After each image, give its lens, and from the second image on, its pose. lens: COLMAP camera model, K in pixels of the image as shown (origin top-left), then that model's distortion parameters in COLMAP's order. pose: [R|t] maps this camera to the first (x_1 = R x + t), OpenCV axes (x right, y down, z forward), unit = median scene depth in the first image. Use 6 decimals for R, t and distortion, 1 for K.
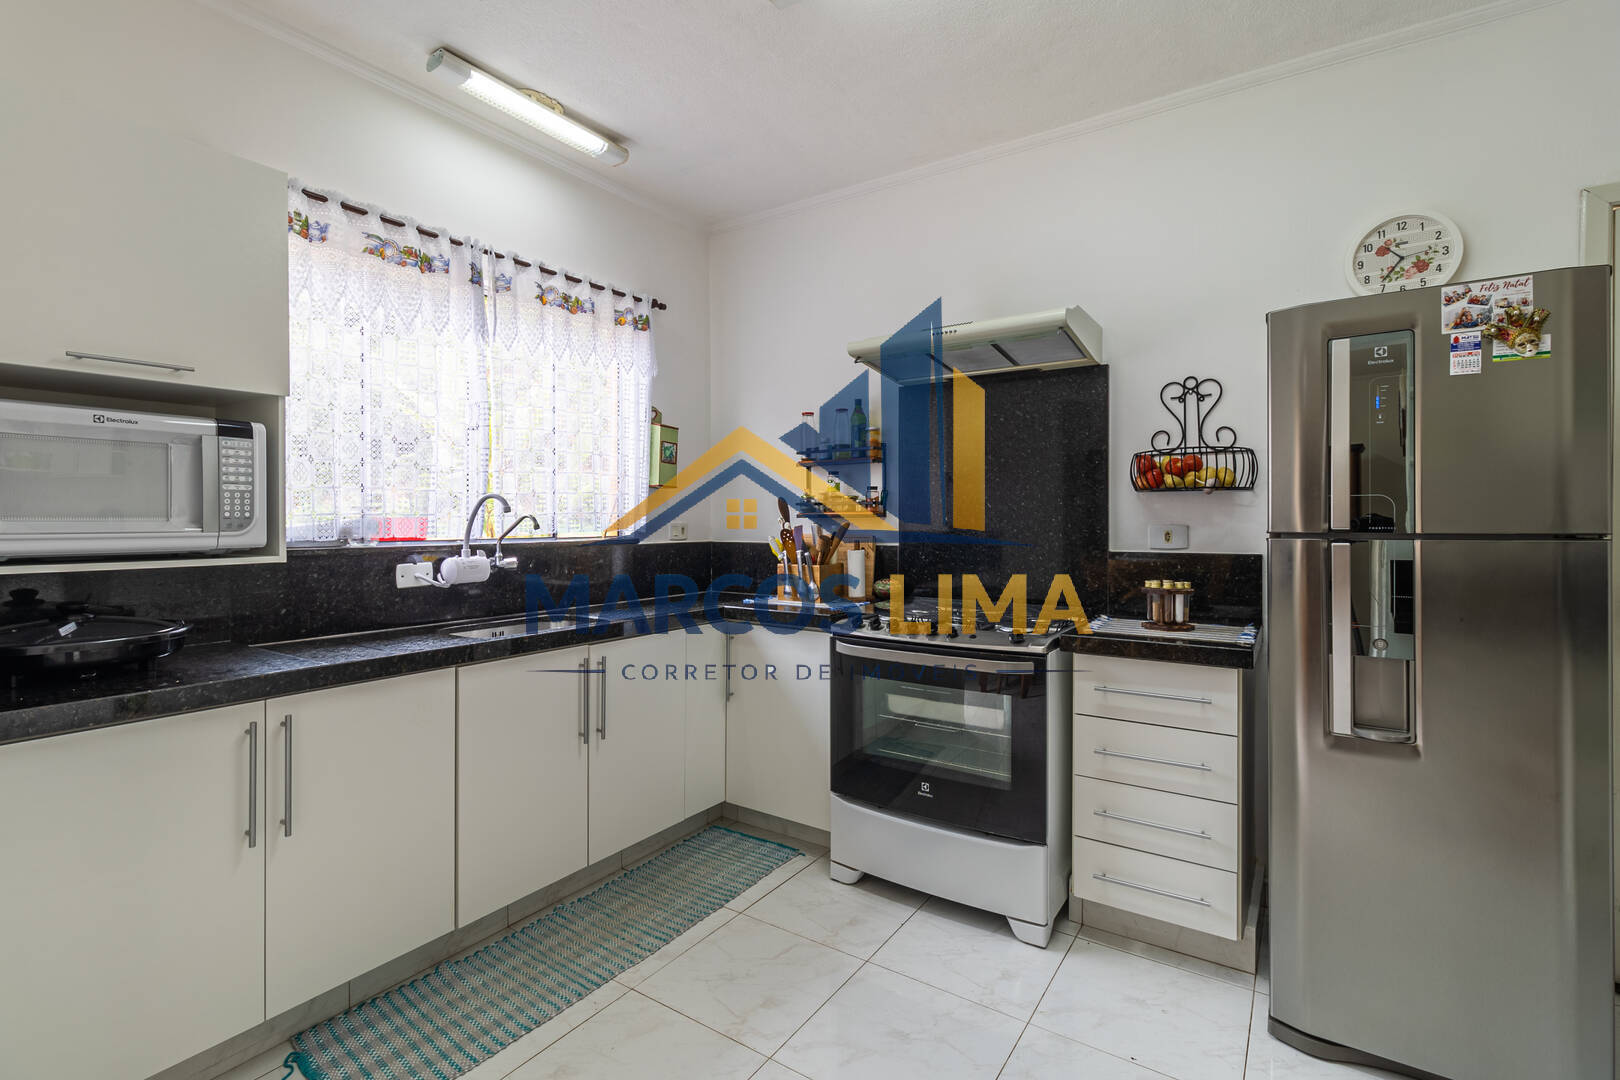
lens RADIAL K [[751.3, 0, 804.3], [0, 751.3, 522.4], [0, 0, 1]] dist [0.005357, -0.001716]
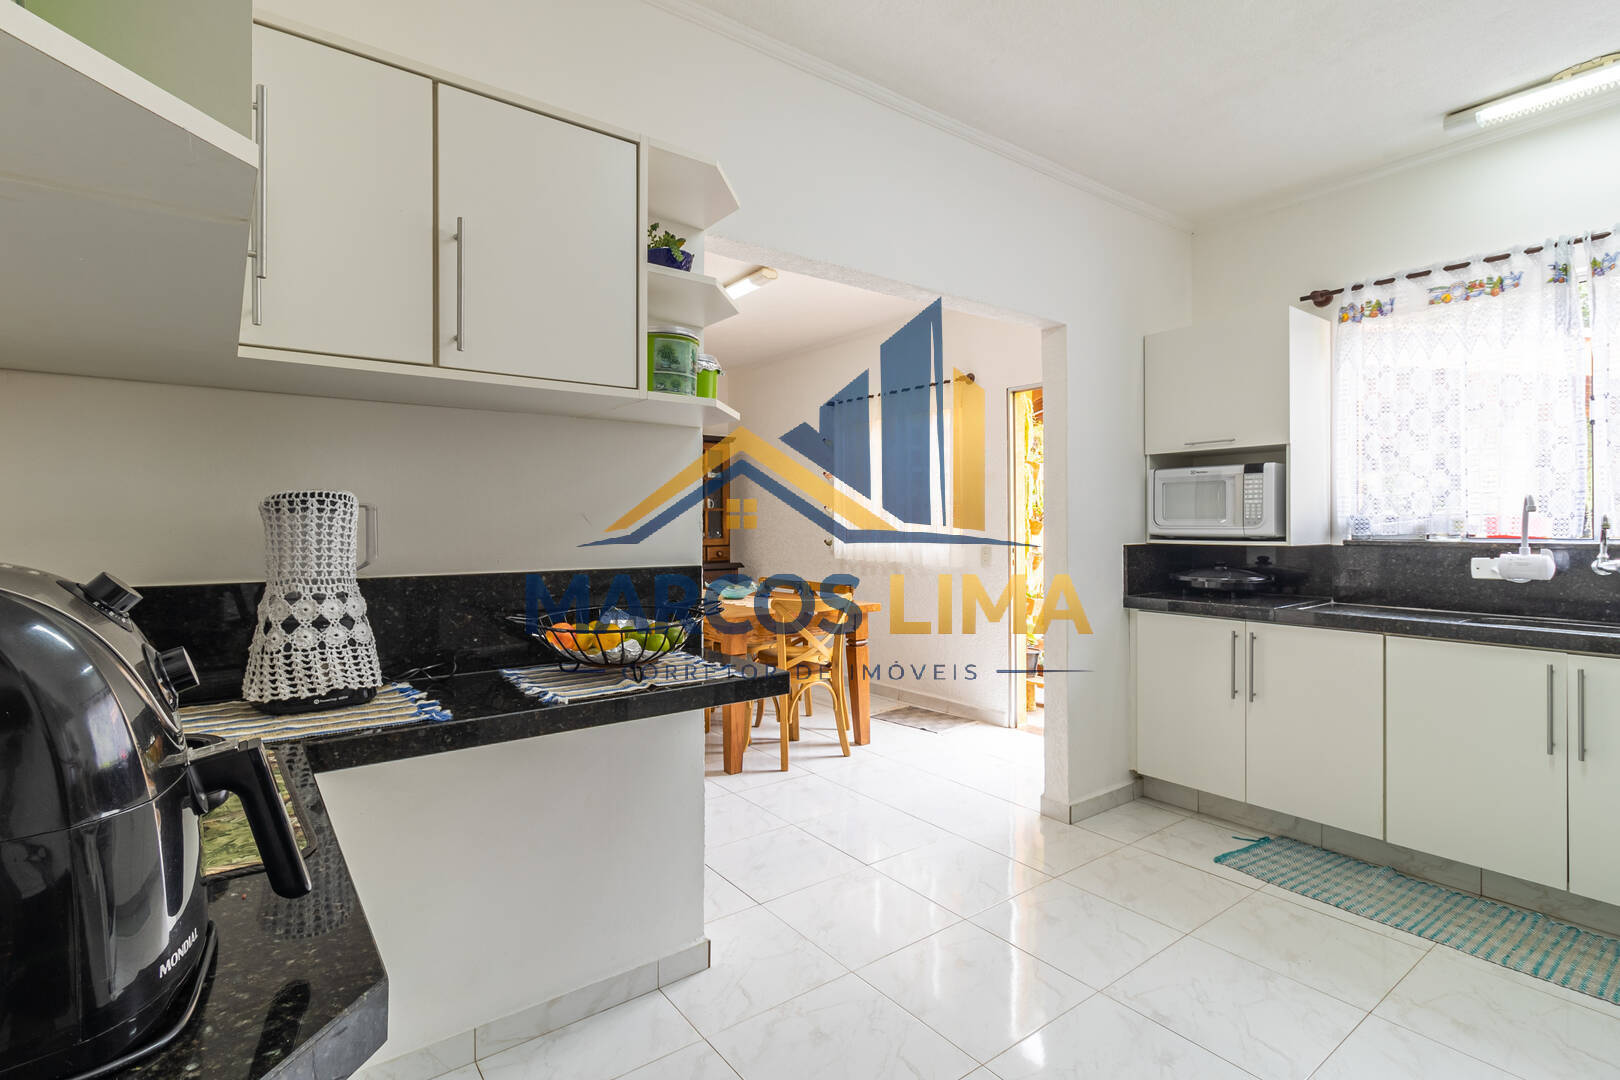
lens RADIAL K [[751.3, 0, 863.7], [0, 751.3, 533.3], [0, 0, 1]] dist [0.005357, -0.001716]
pose [[-0.255701, 0.016329, -0.966618, 1.039892], [0.001004, 0.999861, 0.016625, -0.002032], [0.966755, 0.003280, -0.255682, 0.497859]]
